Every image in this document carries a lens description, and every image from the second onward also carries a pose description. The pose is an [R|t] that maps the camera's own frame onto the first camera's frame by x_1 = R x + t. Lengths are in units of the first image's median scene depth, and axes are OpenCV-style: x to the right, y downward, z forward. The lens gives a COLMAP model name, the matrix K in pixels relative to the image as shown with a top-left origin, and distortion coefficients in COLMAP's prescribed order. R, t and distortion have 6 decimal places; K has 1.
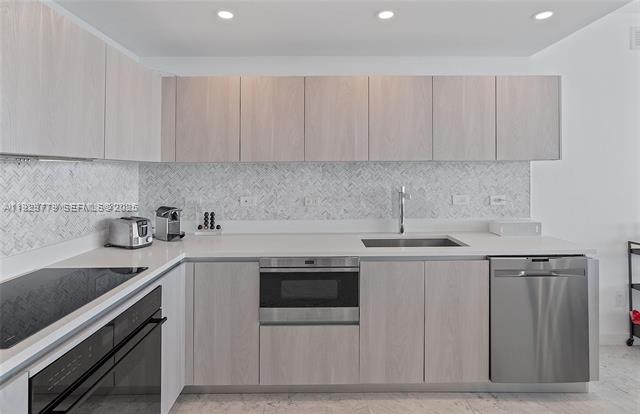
lens RADIAL K [[333.2, 0, 321.7], [0, 333.2, 170.2], [0, 0, 1]] dist [-0.002254, 0.000501]
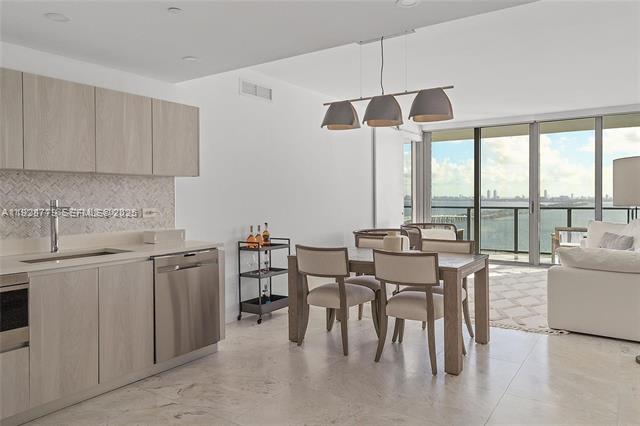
lens RADIAL K [[444.2, 0, 320.0], [0, 444.2, 213.0], [0, 0, 1]] dist [-0.007184, -0.001738]
pose [[0.582519, -0.026088, 0.812398, -0.311881], [-0.003838, 0.999385, 0.034844, 0.039294], [-0.812808, -0.023415, 0.582061, -0.279904]]
